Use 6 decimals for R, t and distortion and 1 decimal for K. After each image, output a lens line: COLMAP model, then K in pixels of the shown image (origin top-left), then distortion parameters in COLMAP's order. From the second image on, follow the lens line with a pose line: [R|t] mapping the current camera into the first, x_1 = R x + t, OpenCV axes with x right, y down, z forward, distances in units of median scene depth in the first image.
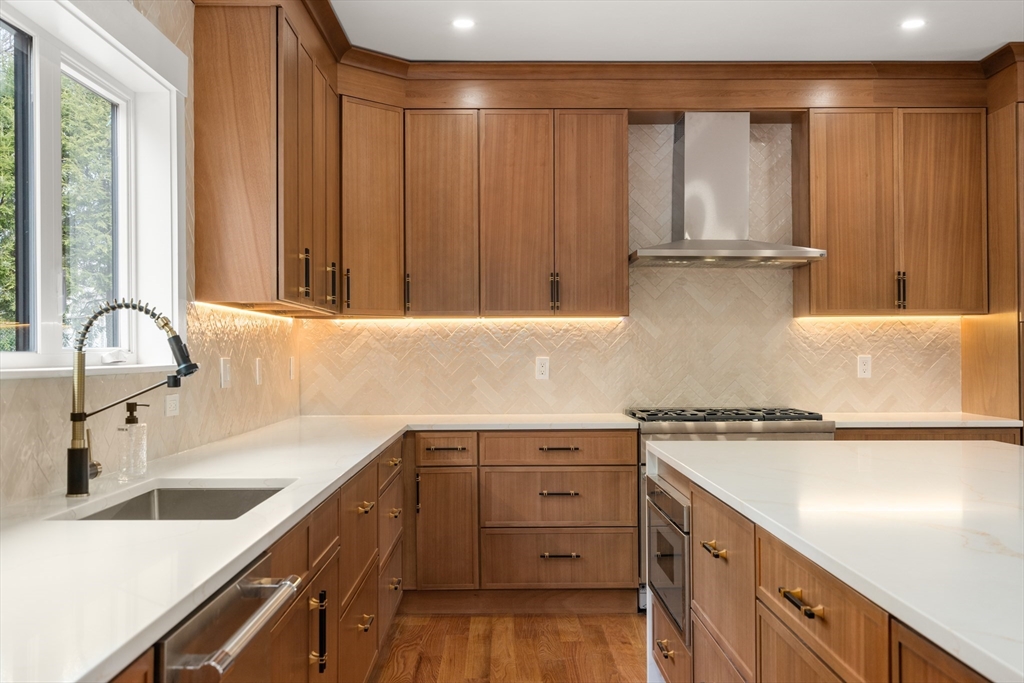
lens RADIAL K [[1046.0, 0, 513.4], [0, 1046.0, 344.5], [0, 0, 1]] dist [0.011324, 0.000000]
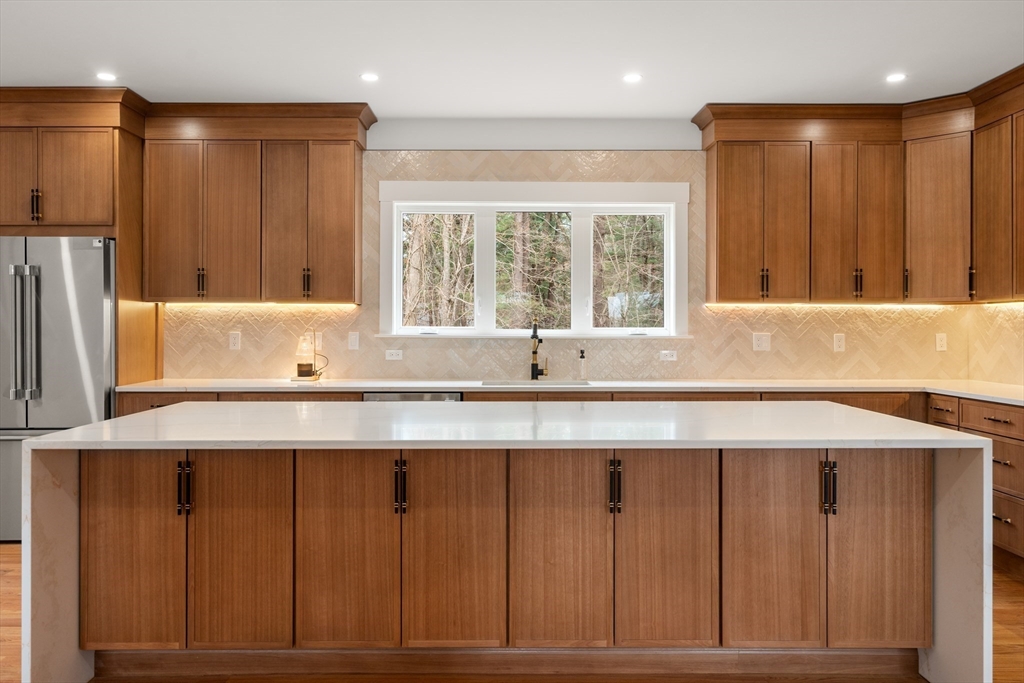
lens RADIAL K [[808.7, 0, 506.6], [0, 808.7, 320.6], [0, 0, 1]] dist [0.012187, -0.001408]
pose [[-0.003548, -0.004310, -0.999984, 0.894718], [0.005394, 0.999976, -0.004329, -0.003390], [0.999979, -0.005410, -0.003525, 0.486555]]
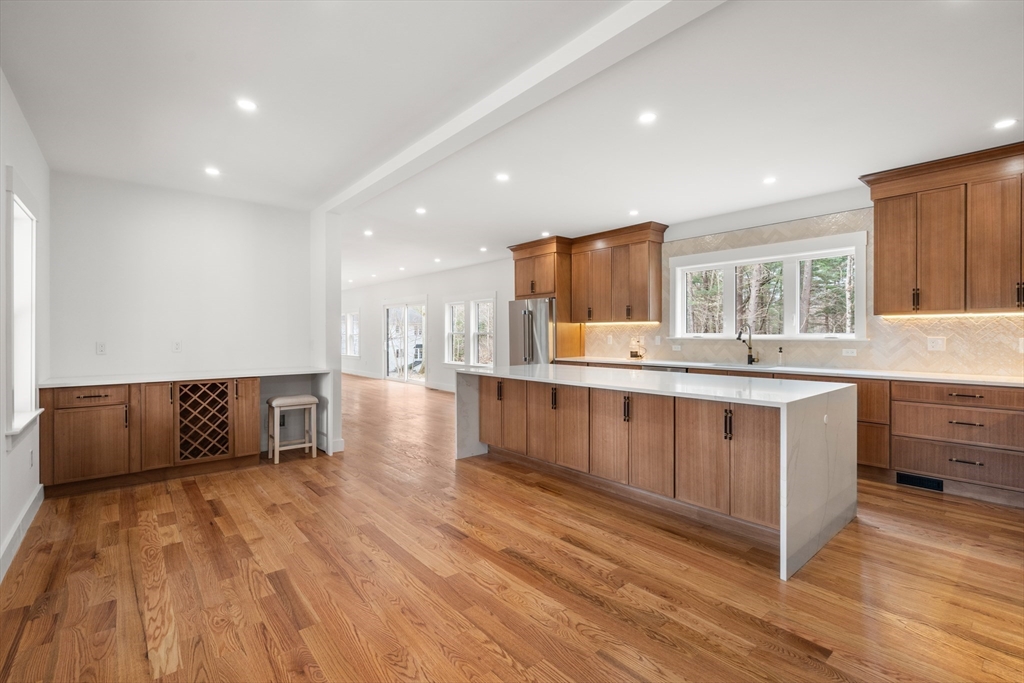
lens RADIAL K [[460.4, 0, 511.0], [0, 460.4, 339.4], [0, 0, 1]] dist [0.000842, 0.000393]
pose [[-0.770175, 0.013209, -0.637696, 0.889913], [0.009649, 0.999912, 0.009058, 0.000430], [0.637760, 0.000822, -0.770235, 0.992798]]
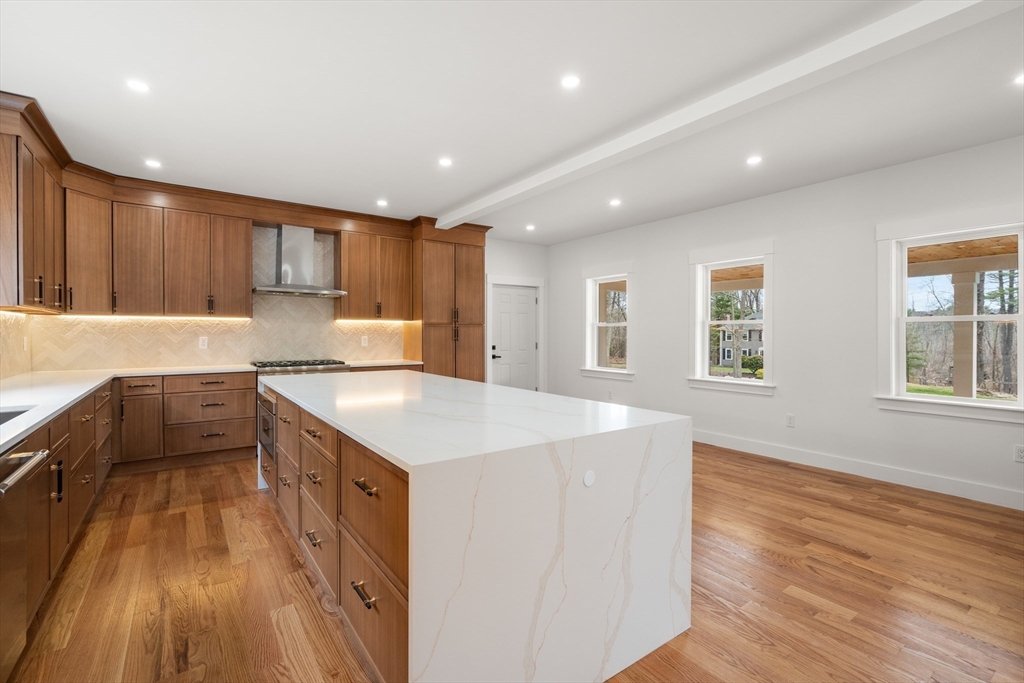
lens RADIAL K [[460.4, 0, 507.2], [0, 460.4, 337.1], [0, 0, 1]] dist [0.000842, 0.000393]
pose [[0.821767, 0.000739, 0.569824, 0.004045], [-0.008311, 0.999908, 0.010689, -0.002784], [-0.569763, -0.013520, 0.821698, -0.058698]]
